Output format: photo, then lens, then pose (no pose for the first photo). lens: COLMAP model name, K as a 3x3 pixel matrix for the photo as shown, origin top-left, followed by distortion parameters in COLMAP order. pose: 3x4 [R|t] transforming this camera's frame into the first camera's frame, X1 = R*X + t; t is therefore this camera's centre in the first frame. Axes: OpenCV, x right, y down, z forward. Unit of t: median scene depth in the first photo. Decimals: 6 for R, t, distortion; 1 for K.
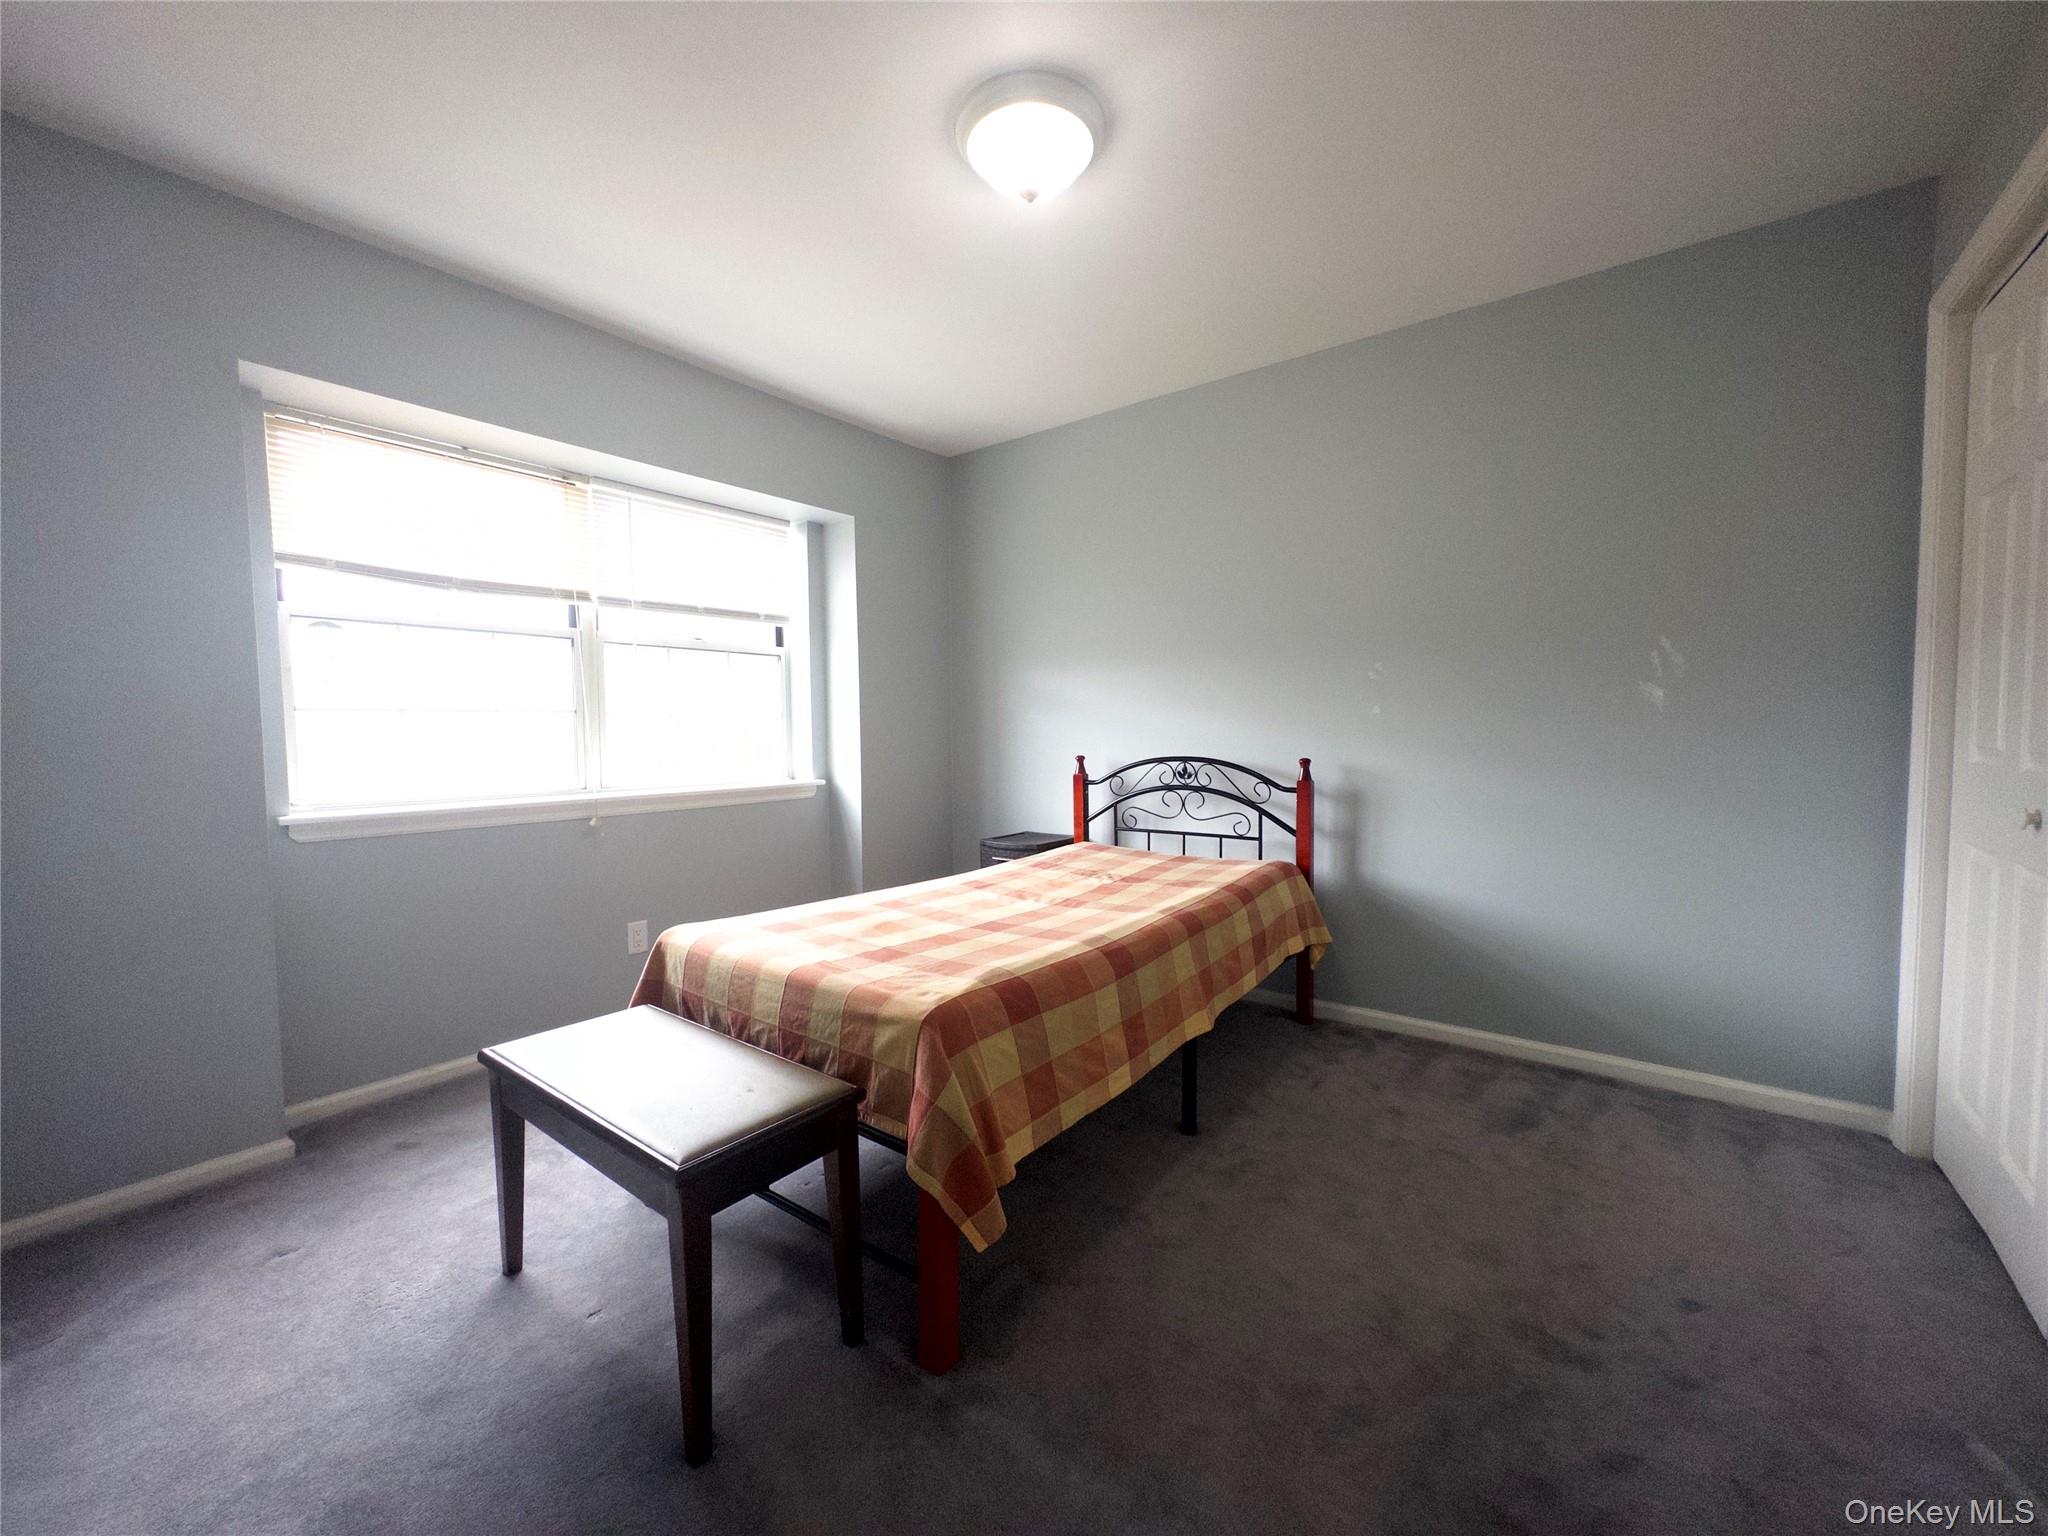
lens RADIAL K [[819.9, 0, 1024.7], [0, 819.9, 772.2], [0, 0, 1]] dist [-0.001674, 0.000065]
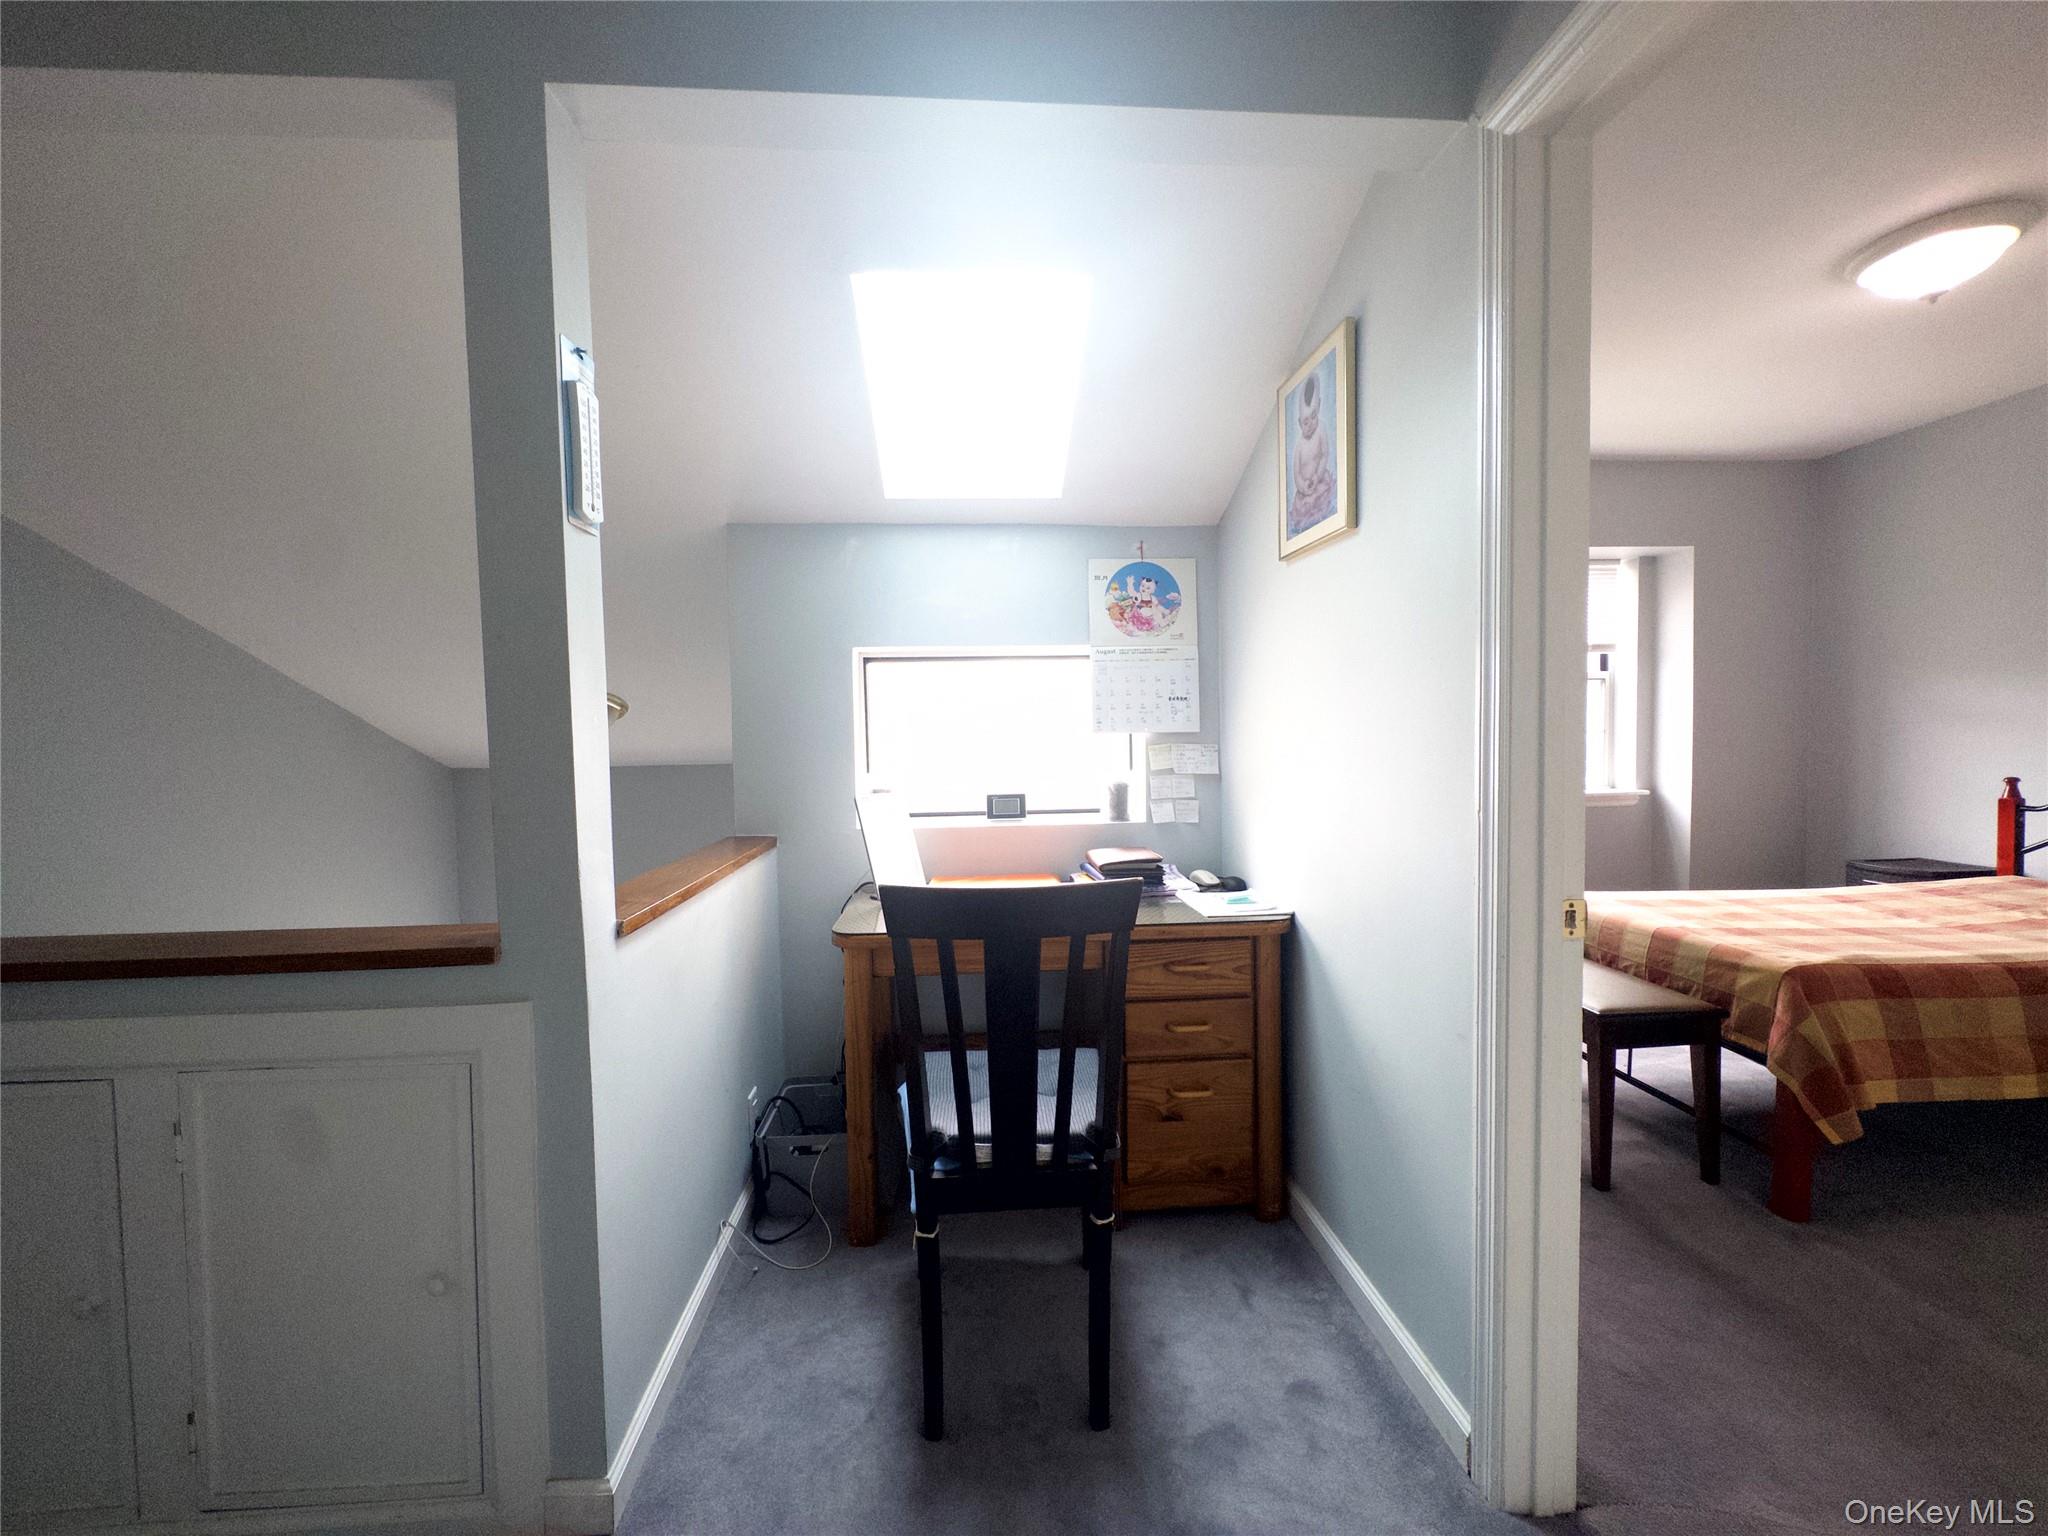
lens RADIAL K [[819.9, 0, 1020.0], [0, 819.9, 767.4], [0, 0, 1]] dist [-0.001674, 0.000065]
pose [[0.662138, 0.028845, -0.748826, 0.041847], [-0.029170, 0.999494, 0.012708, -0.023299], [0.748814, 0.013429, 0.662644, -0.790890]]
